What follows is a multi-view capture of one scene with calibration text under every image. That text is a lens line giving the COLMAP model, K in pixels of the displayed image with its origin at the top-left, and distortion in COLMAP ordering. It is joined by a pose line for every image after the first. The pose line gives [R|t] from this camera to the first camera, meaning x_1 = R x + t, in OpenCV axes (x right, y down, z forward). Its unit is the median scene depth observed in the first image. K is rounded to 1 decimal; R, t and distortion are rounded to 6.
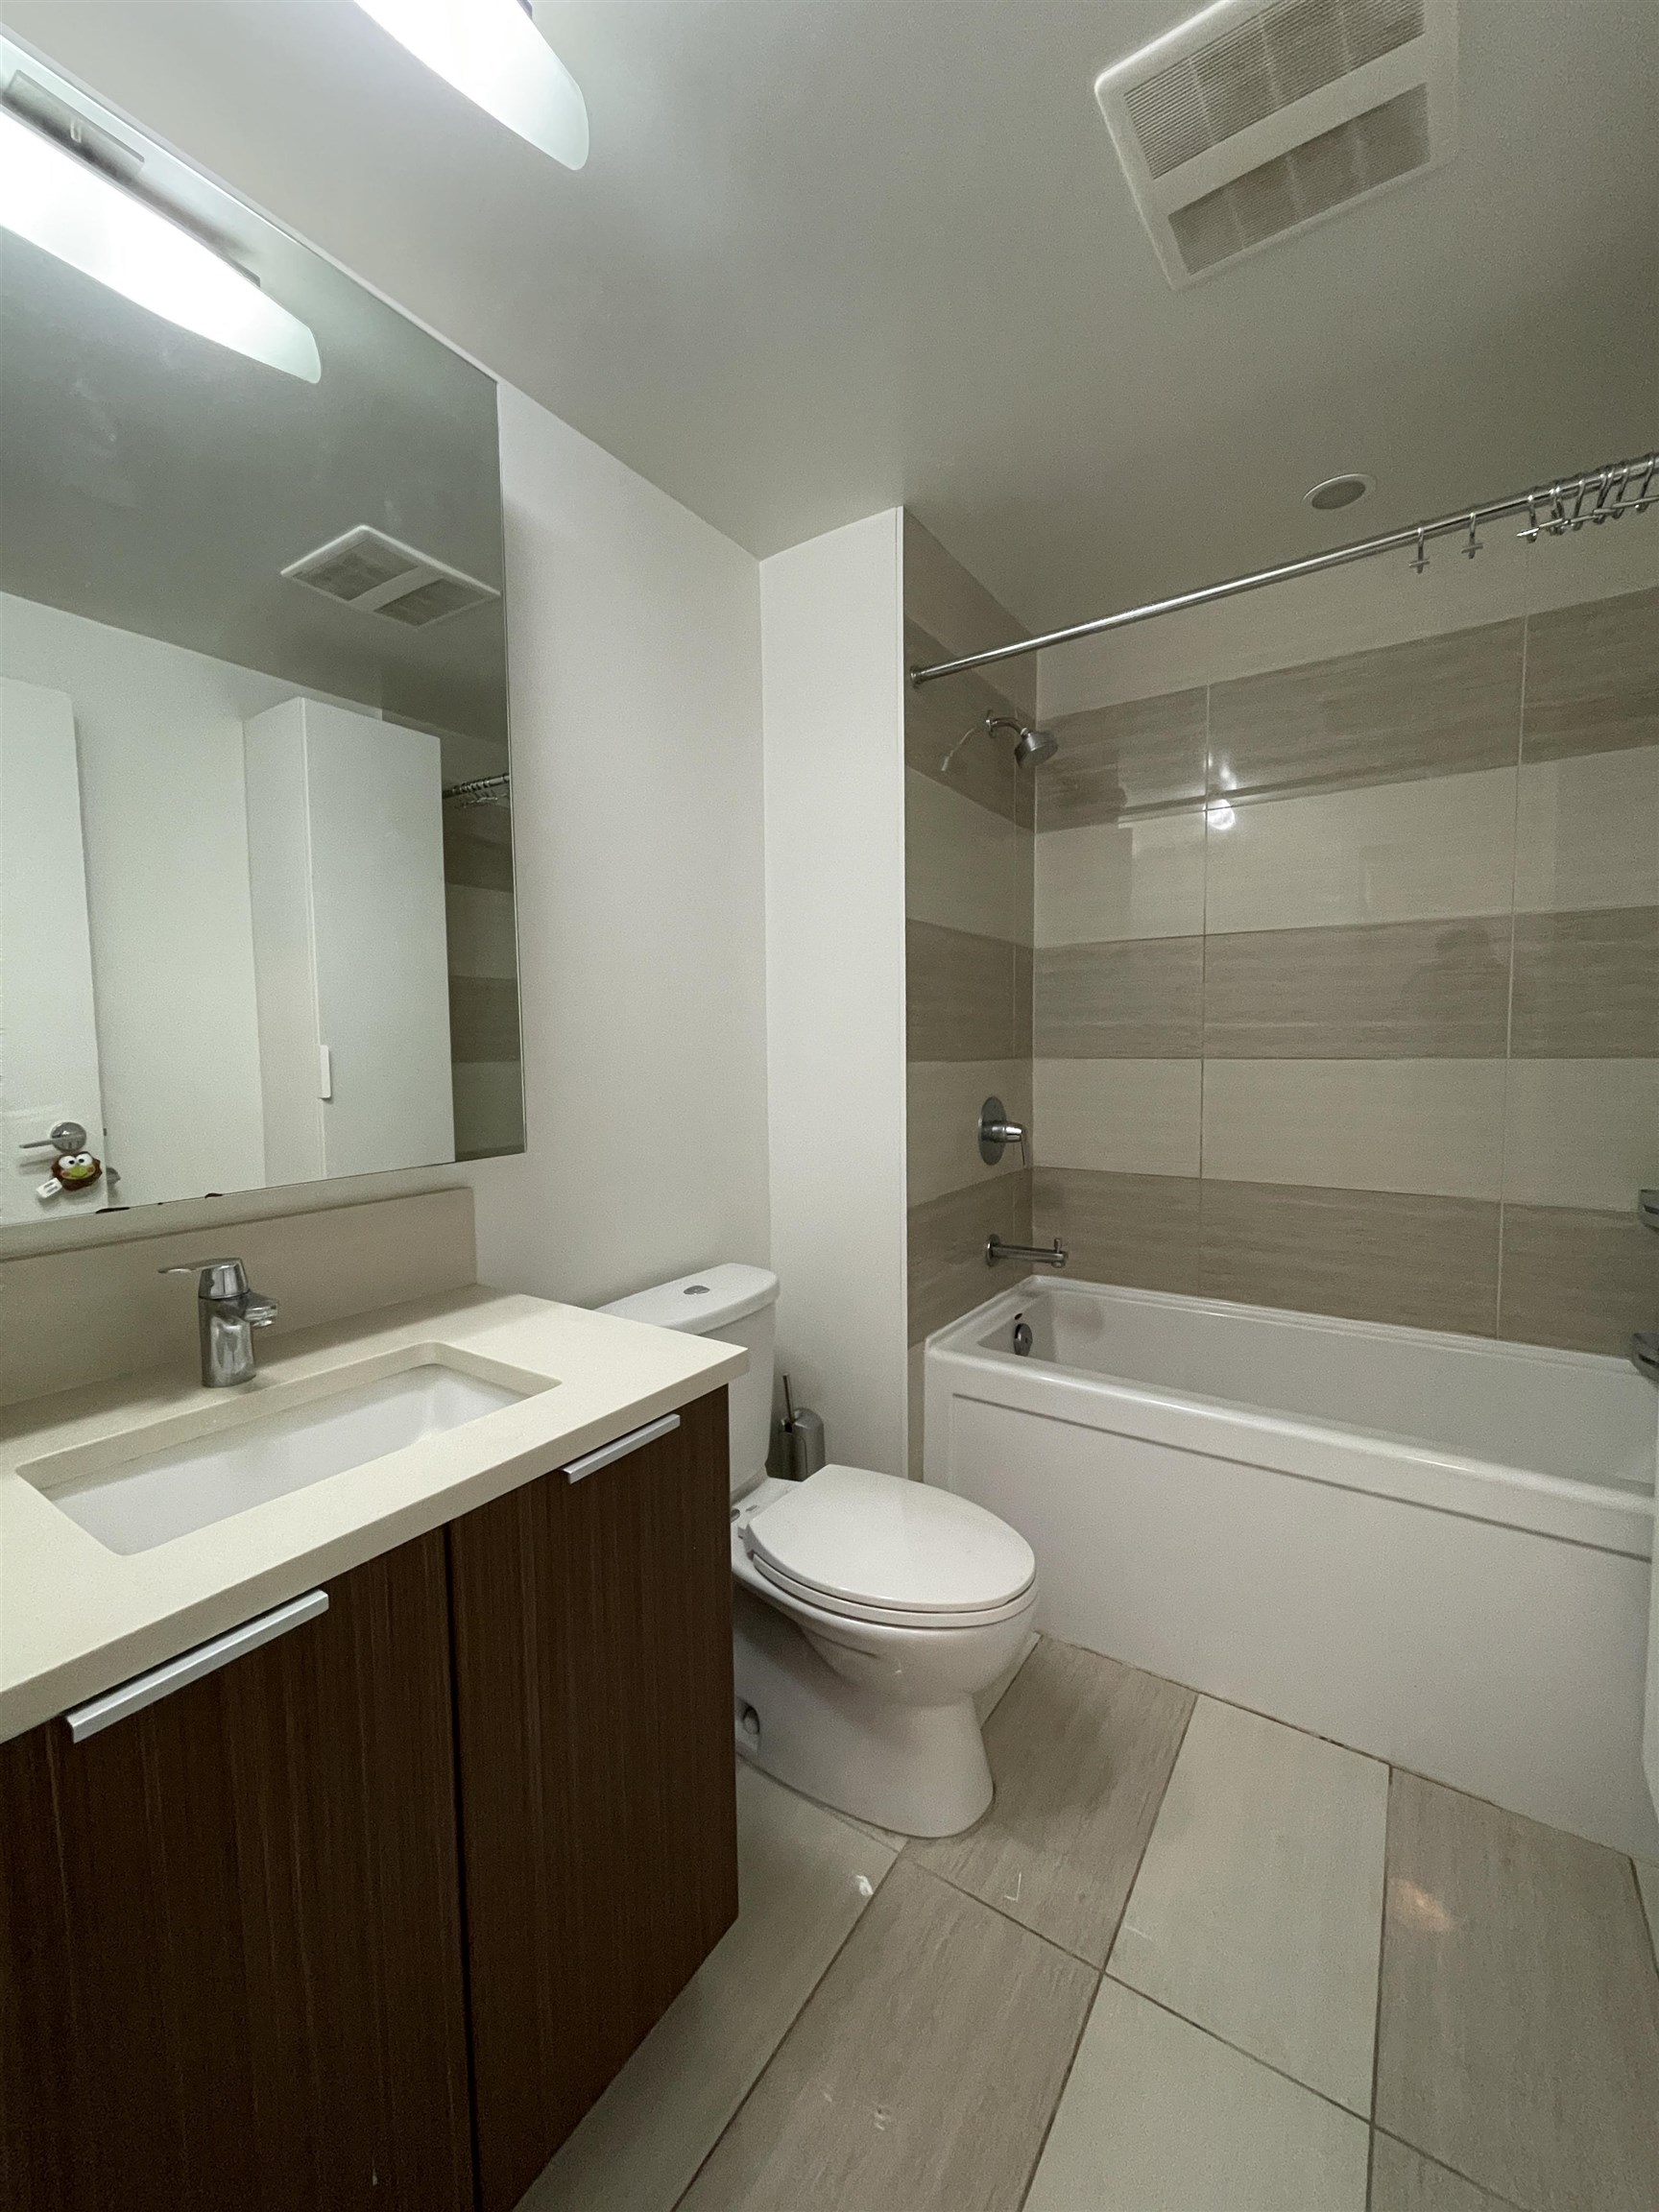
lens RADIAL K [[899.3, 0, 823.3], [0, 899.3, 1099.2], [0, 0, 1]] dist [-0.002014, 0.003473]
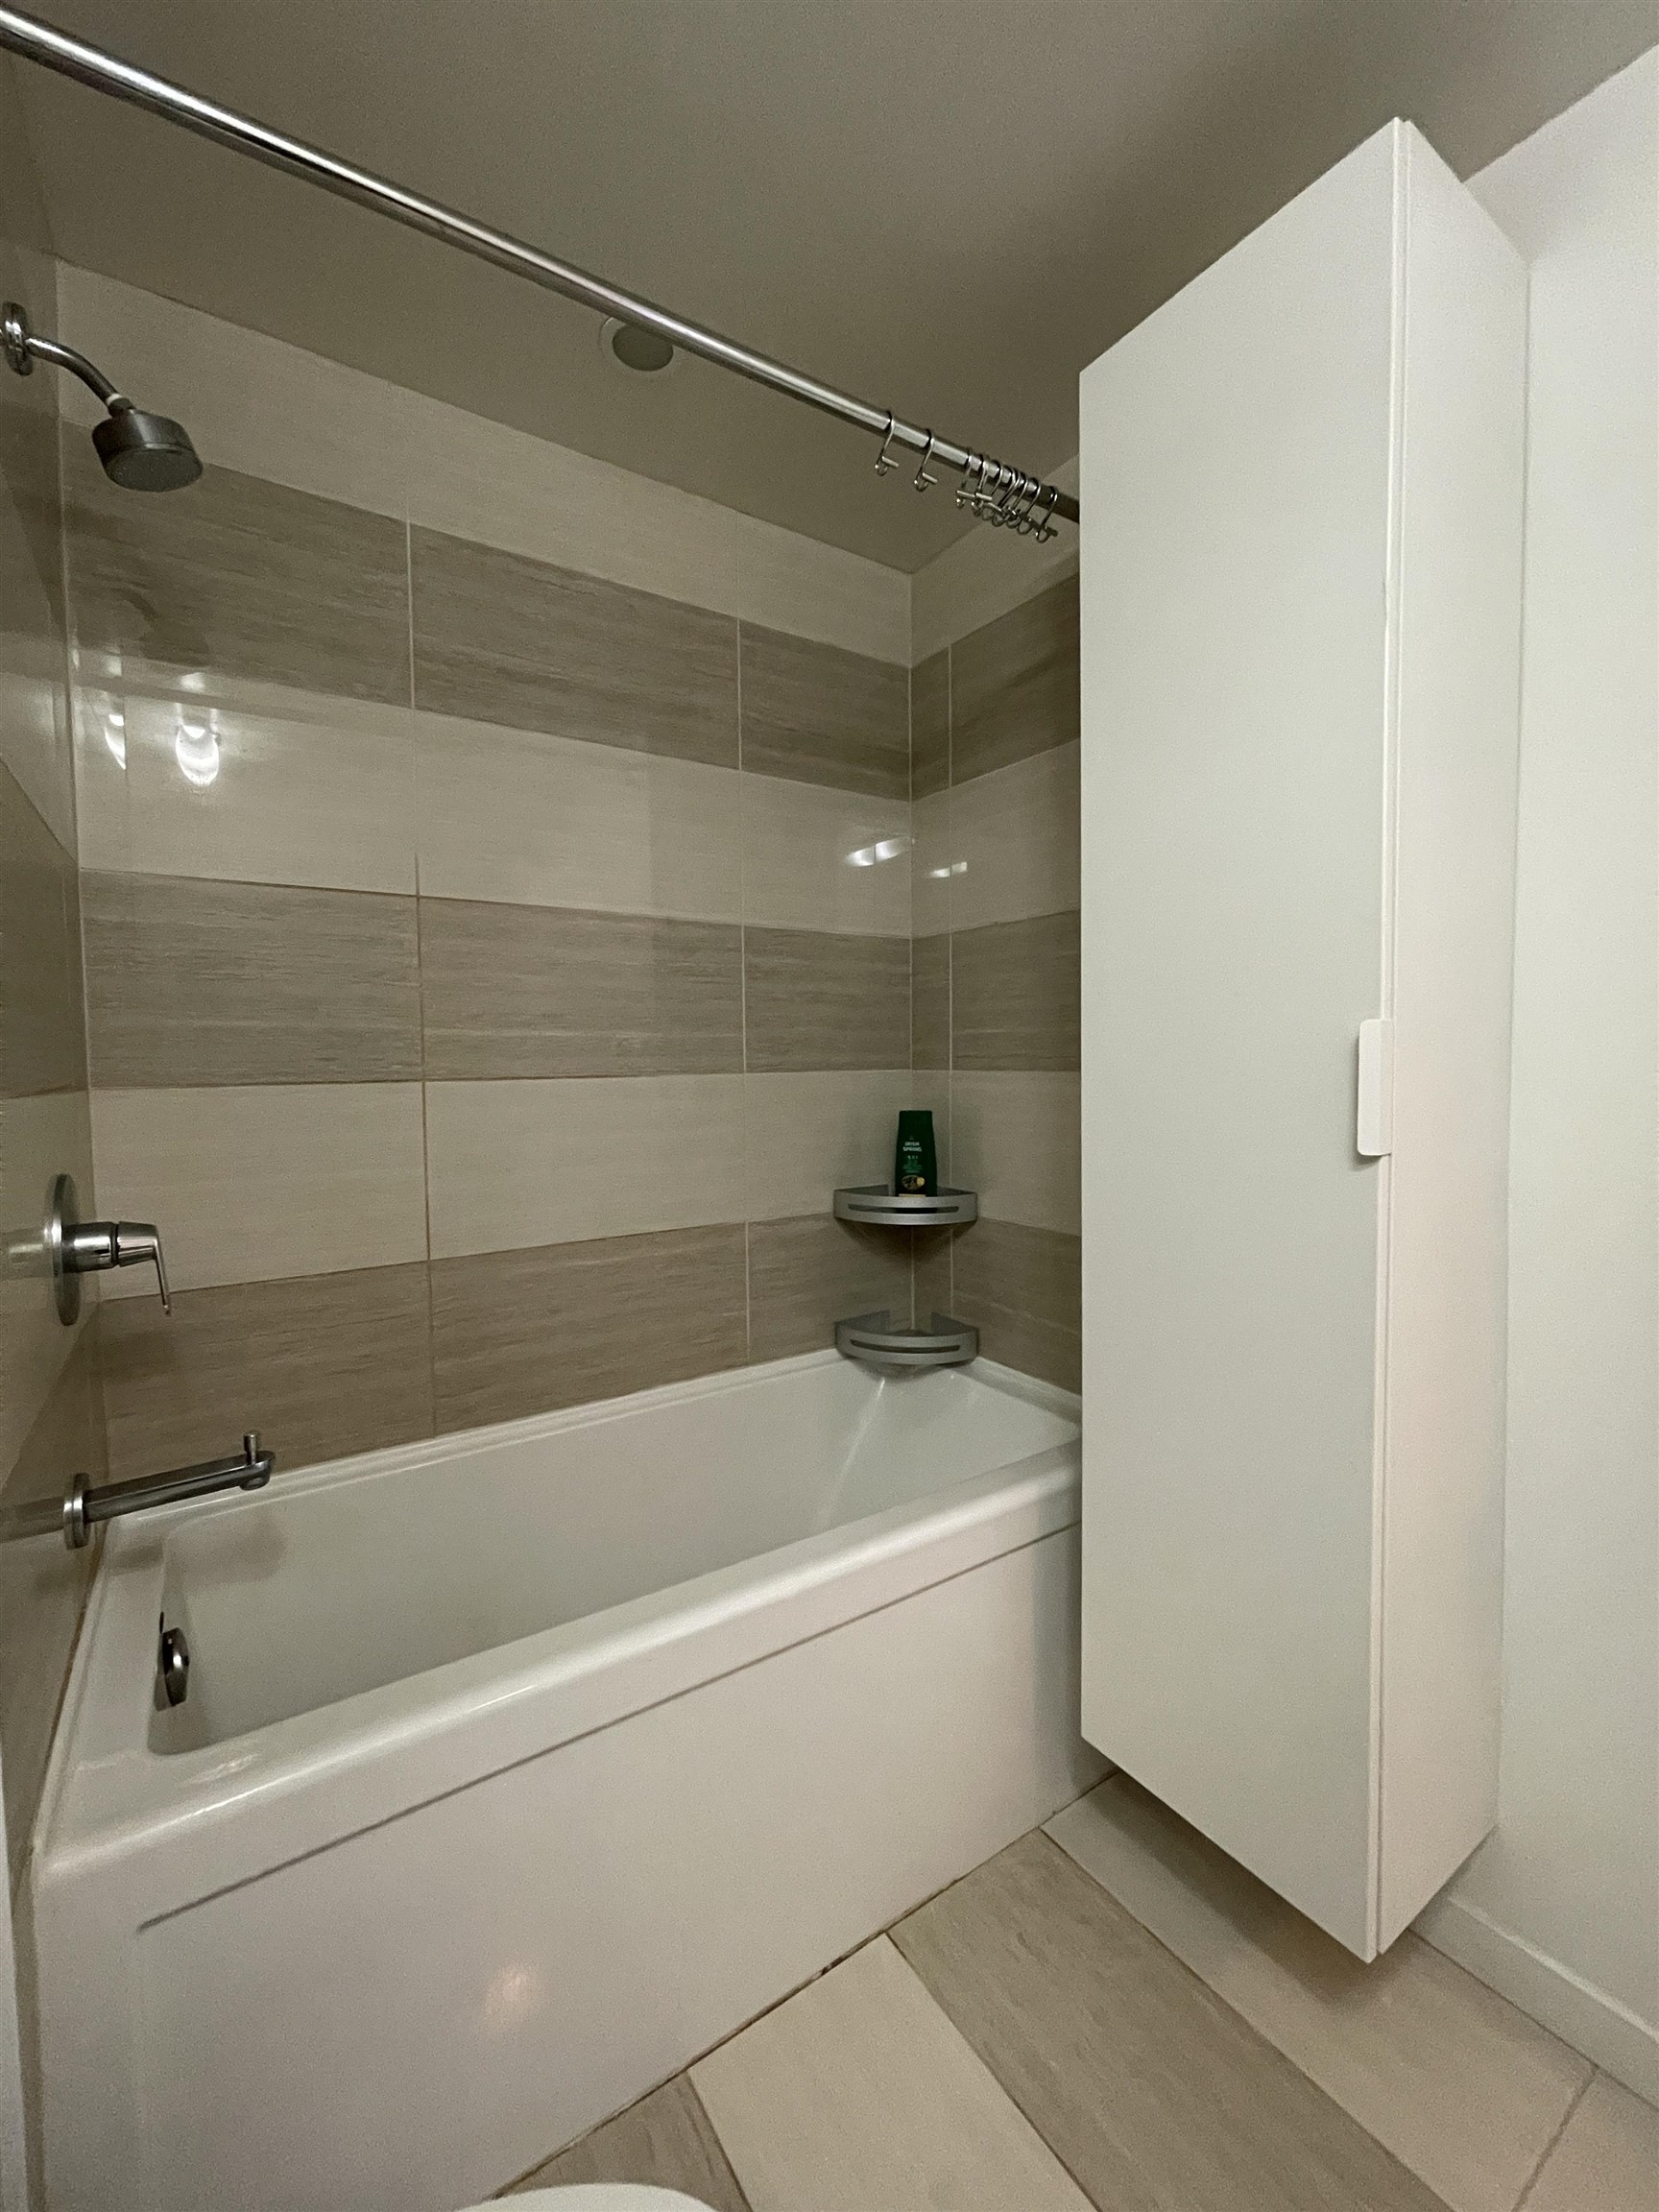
lens RADIAL K [[899.3, 0, 823.3], [0, 899.3, 1099.2], [0, 0, 1]] dist [-0.002014, 0.003473]
pose [[0.382243, -0.037235, 0.923311, -0.087205], [0.066528, 0.997704, 0.012692, -0.021800], [-0.921664, 0.056575, 0.383843, 0.498627]]
